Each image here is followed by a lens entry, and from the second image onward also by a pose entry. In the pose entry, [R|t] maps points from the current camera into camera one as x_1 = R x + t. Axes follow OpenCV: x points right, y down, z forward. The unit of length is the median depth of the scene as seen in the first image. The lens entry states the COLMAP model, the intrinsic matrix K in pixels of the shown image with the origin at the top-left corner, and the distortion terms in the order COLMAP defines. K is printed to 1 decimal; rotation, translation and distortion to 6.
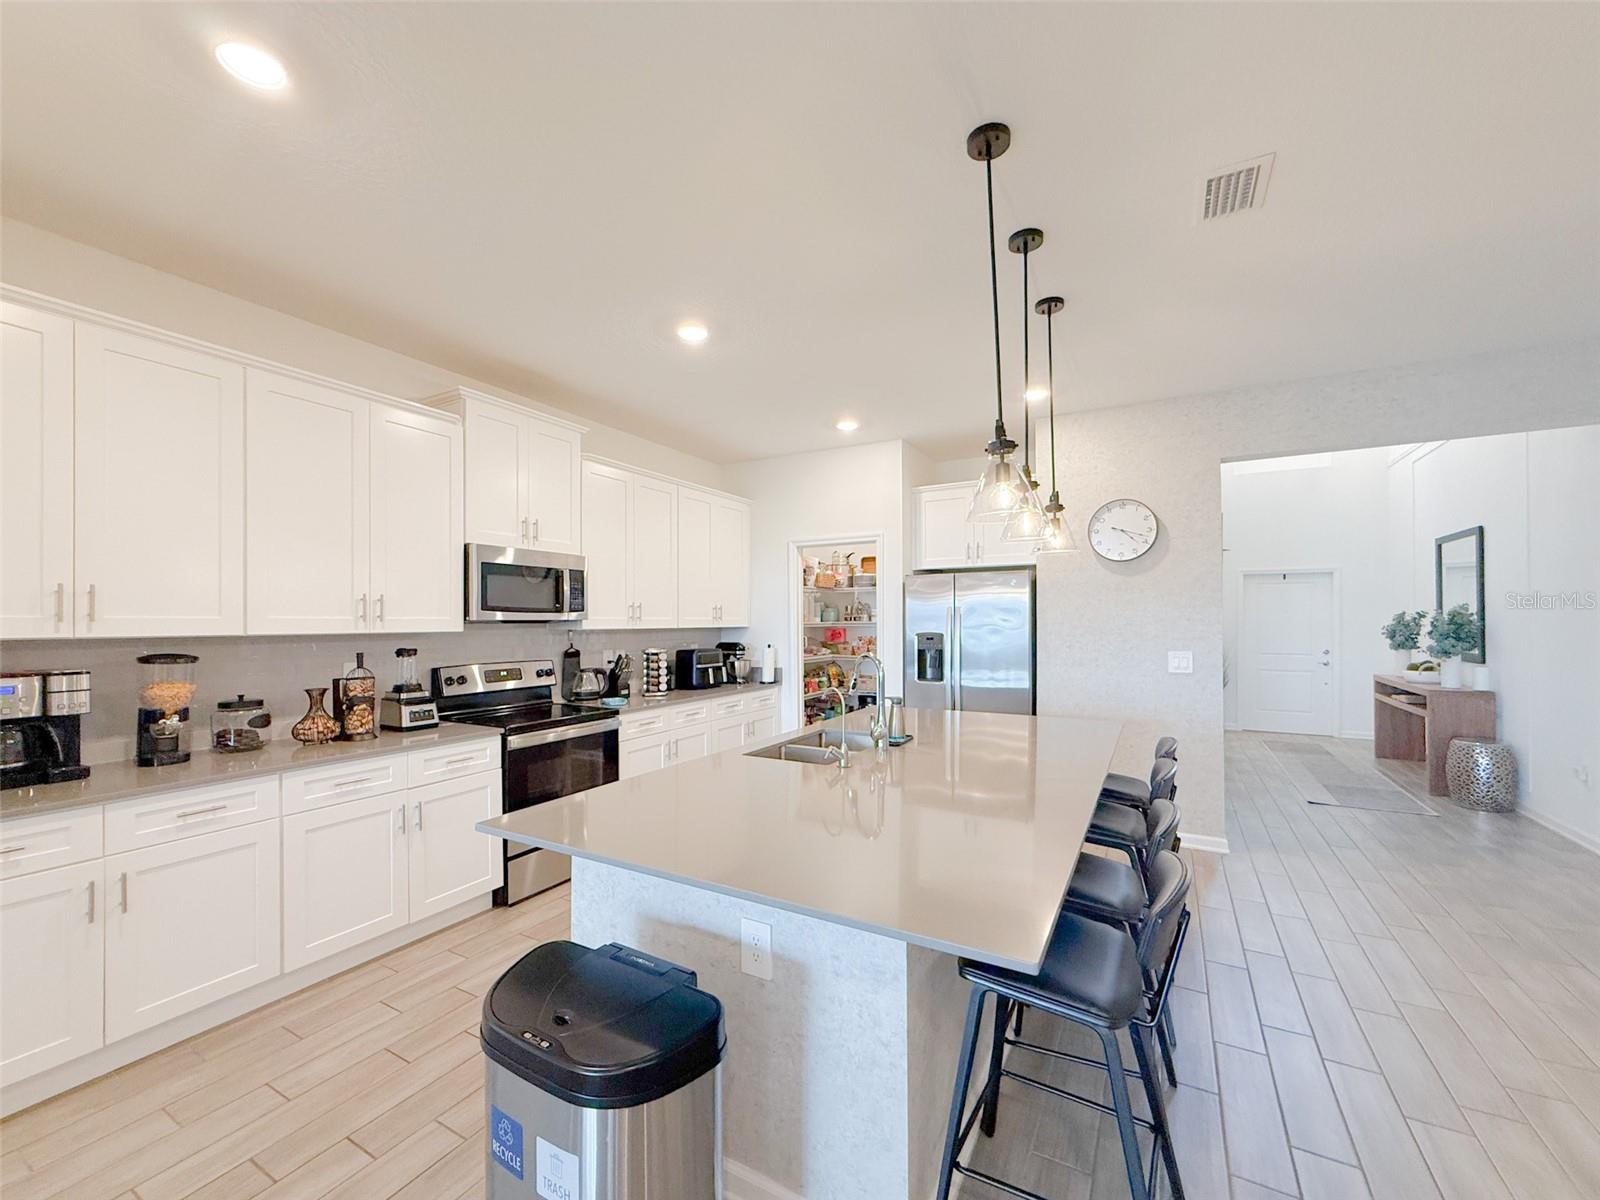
lens RADIAL K [[644.3, 0, 798.5], [0, 644.3, 615.6], [0, 0, 1]] dist [-0.007120, 0.000394]
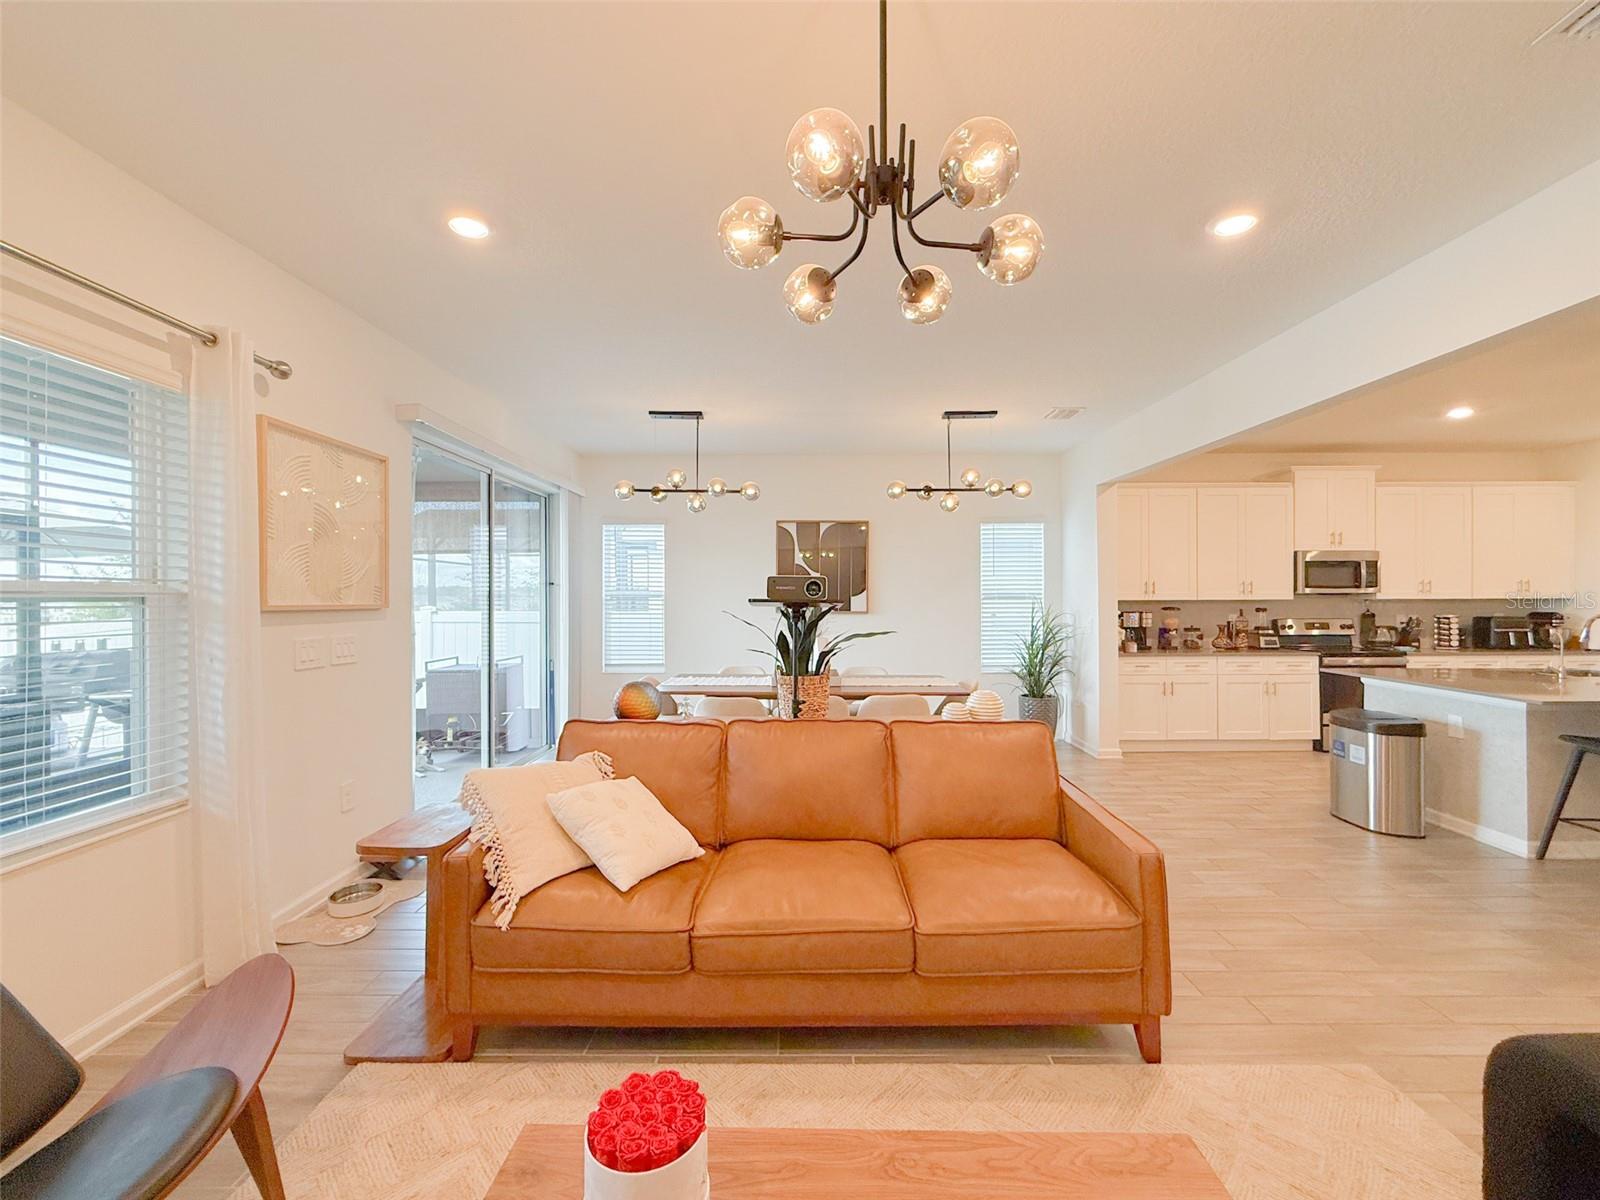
lens RADIAL K [[644.3, 0, 806.3], [0, 644.3, 598.1], [0, 0, 1]] dist [-0.007120, 0.000394]
pose [[0.484428, 0.005091, -0.874816, 0.389681], [0.010010, 0.999885, 0.011362, -0.013203], [0.874774, -0.014261, 0.484321, -1.057715]]
